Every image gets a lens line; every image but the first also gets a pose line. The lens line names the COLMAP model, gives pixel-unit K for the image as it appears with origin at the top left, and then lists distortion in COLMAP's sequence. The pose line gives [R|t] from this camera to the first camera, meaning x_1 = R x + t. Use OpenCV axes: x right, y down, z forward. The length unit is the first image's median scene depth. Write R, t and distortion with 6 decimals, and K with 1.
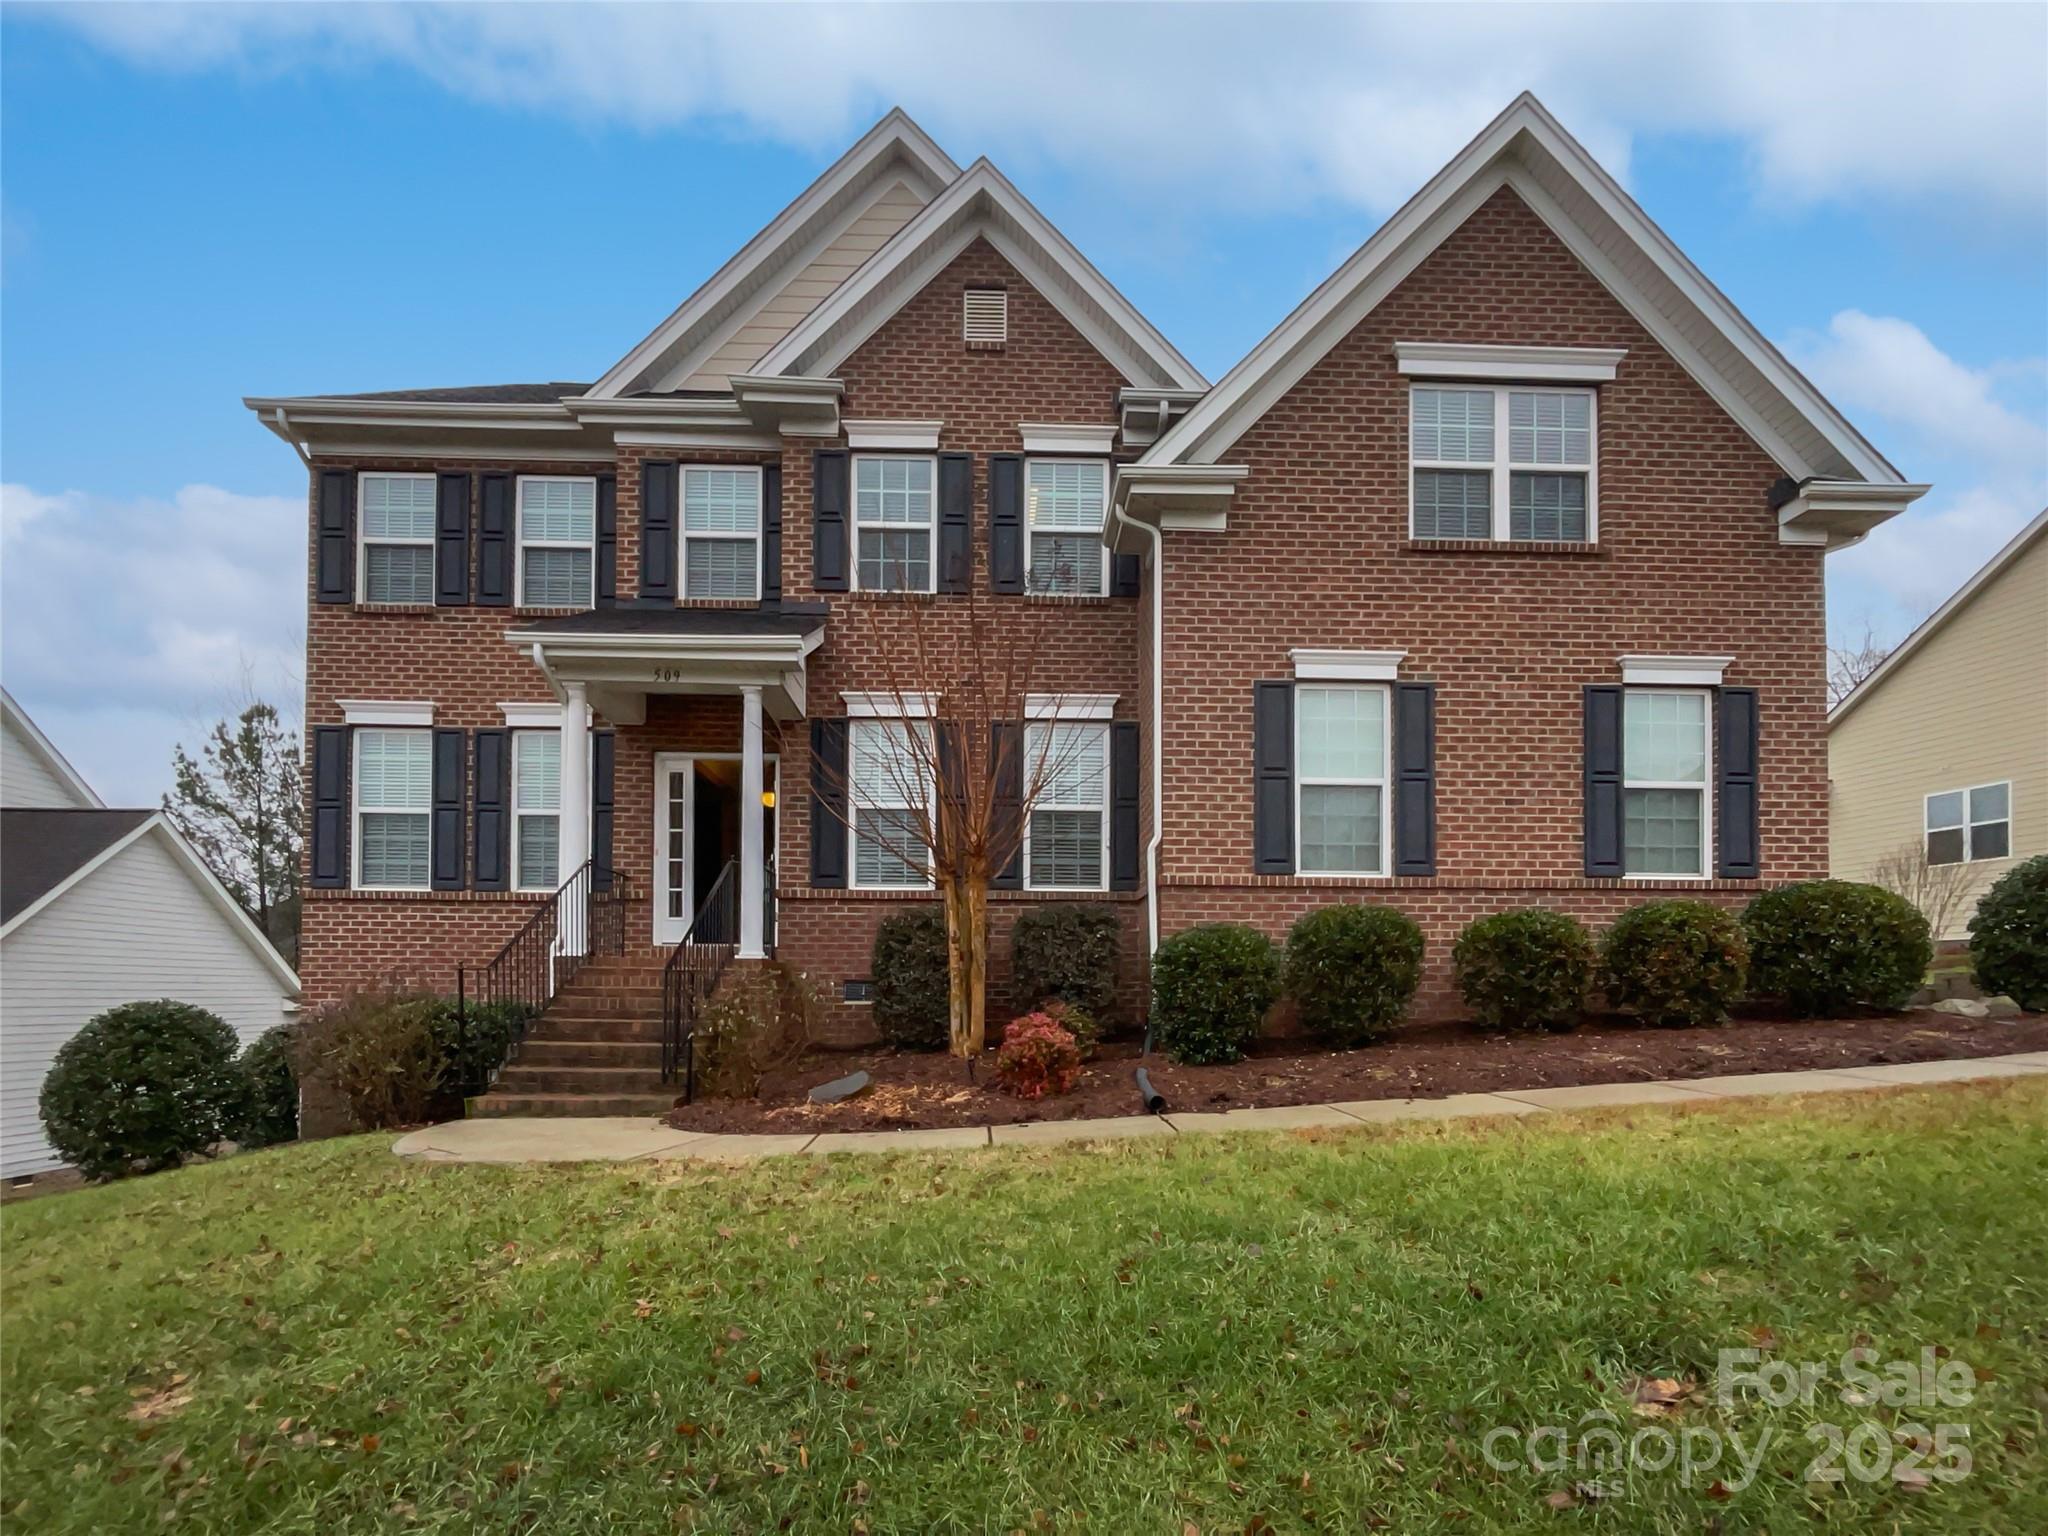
lens RADIAL K [[824.1, 0, 984.6], [0, 824.1, 692.1], [0, 0, 1]] dist [-0.001863, 0.001453]
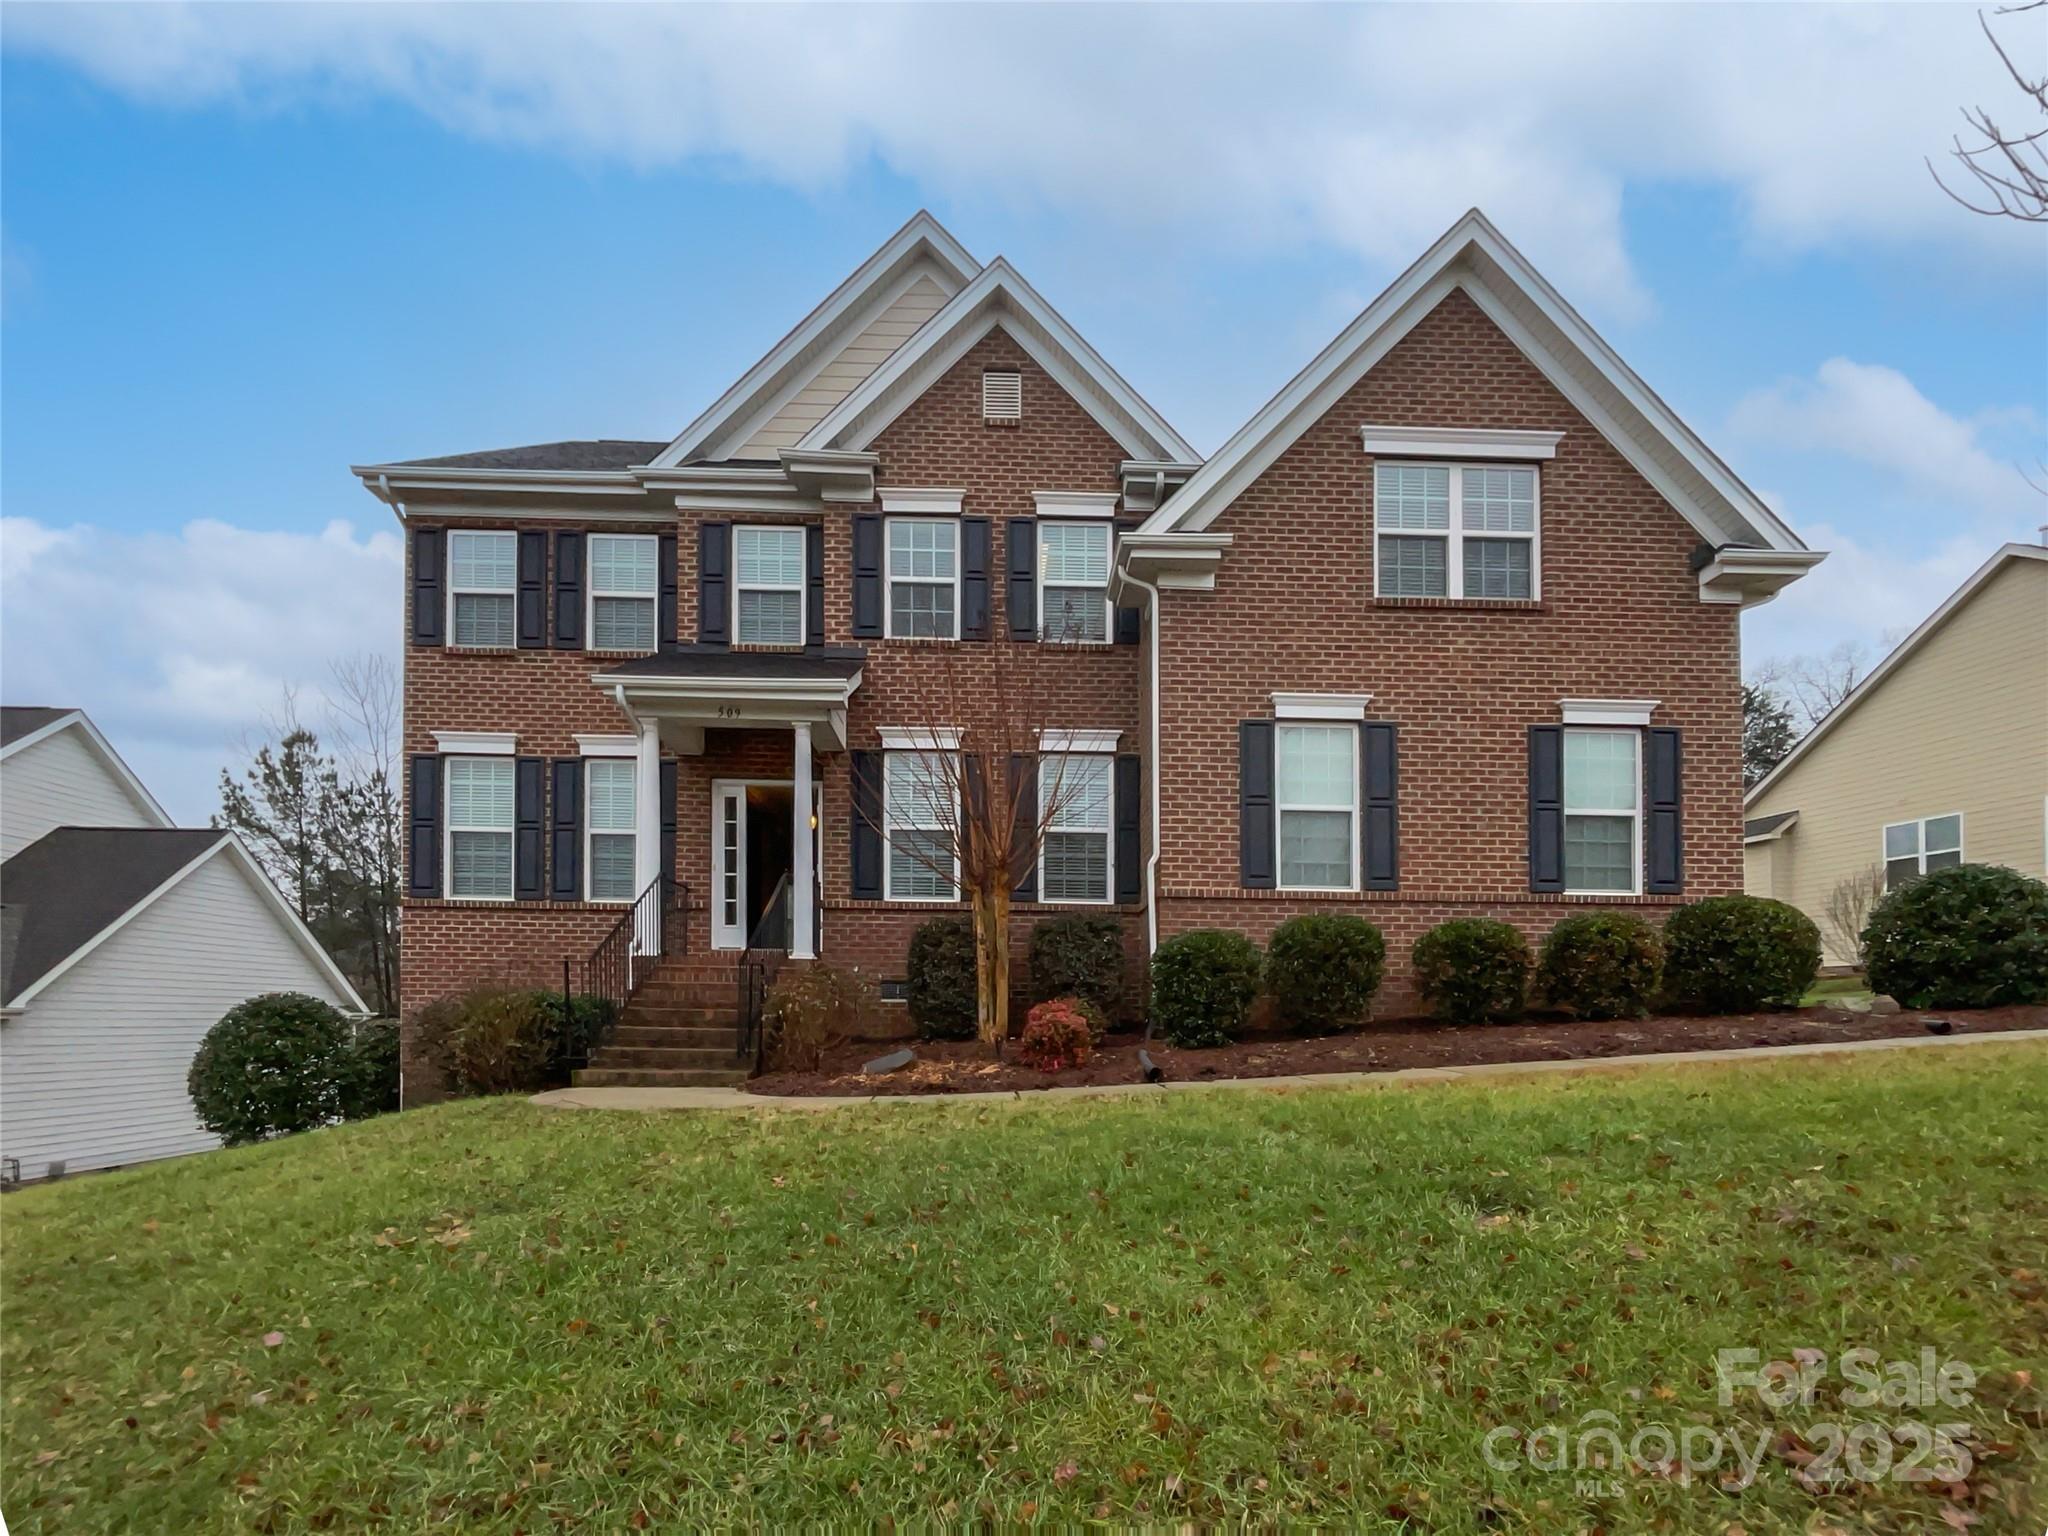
lens RADIAL K [[824.1, 0, 971.2], [0, 824.1, 695.9], [0, 0, 1]] dist [-0.001863, 0.001453]
pose [[0.999911, 0.003747, -0.012770, -0.031936], [-0.004114, 0.999576, -0.028827, -0.011730], [0.012657, 0.028877, 0.999503, -0.150496]]
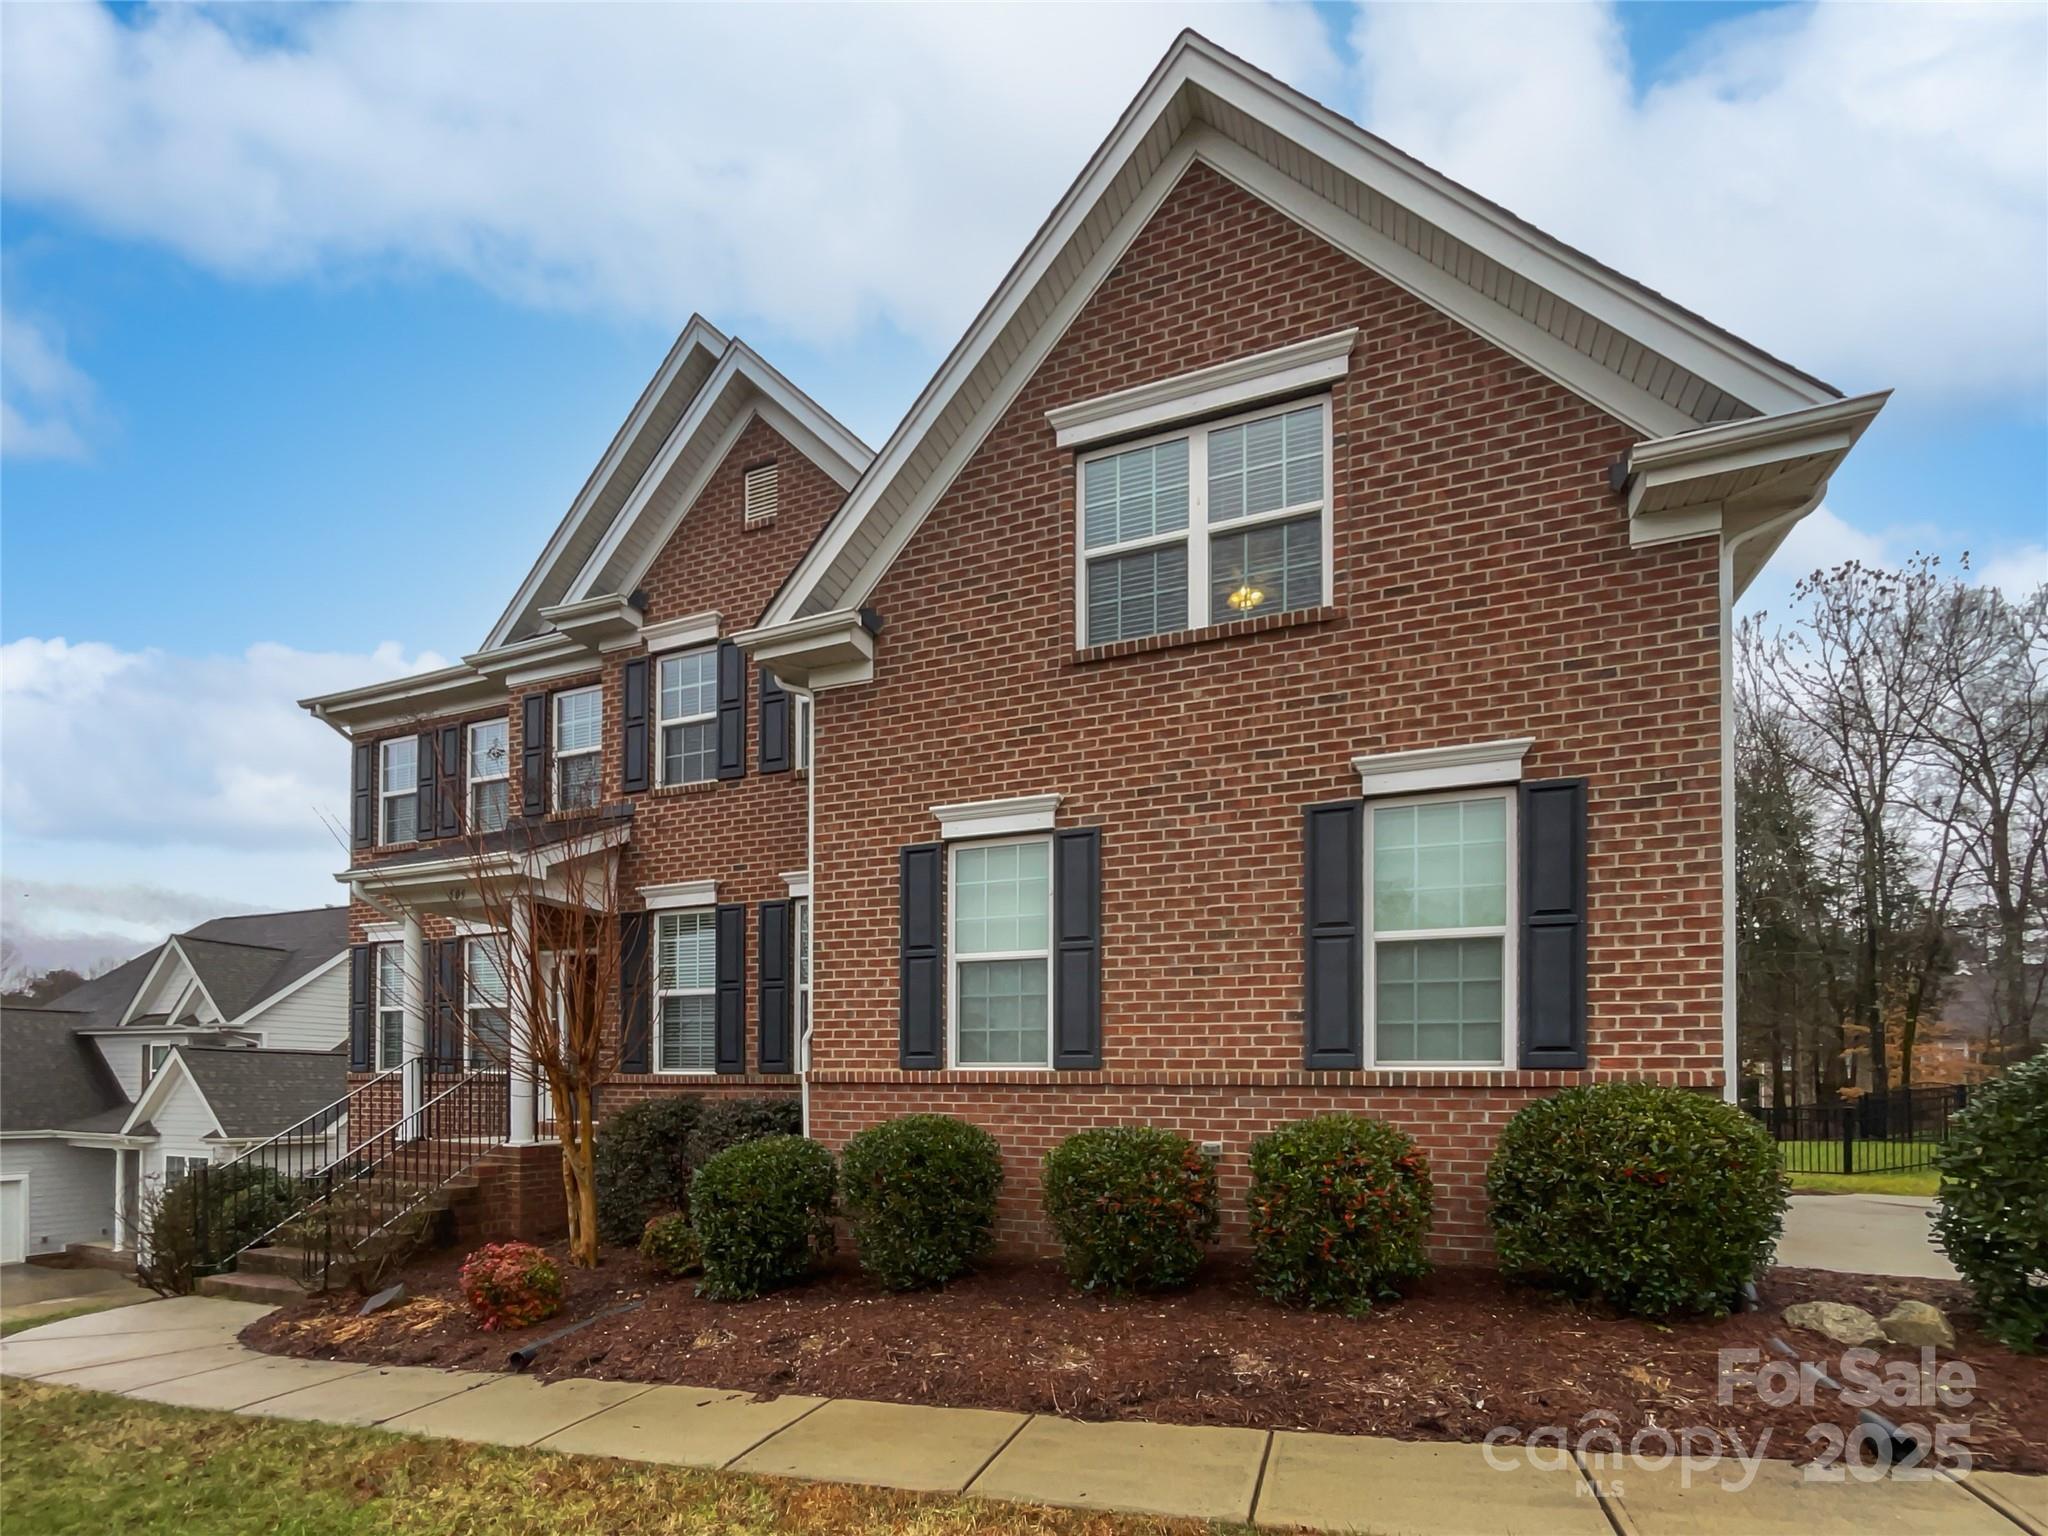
lens RADIAL K [[824.1, 0, 993.1], [0, 824.1, 830.0], [0, 0, 1]] dist [-0.001863, 0.001453]
pose [[0.924182, -0.112140, -0.365119, 0.707288], [0.114934, 0.993272, -0.014147, -0.007757], [0.364249, -0.028890, 0.930853, 0.206640]]
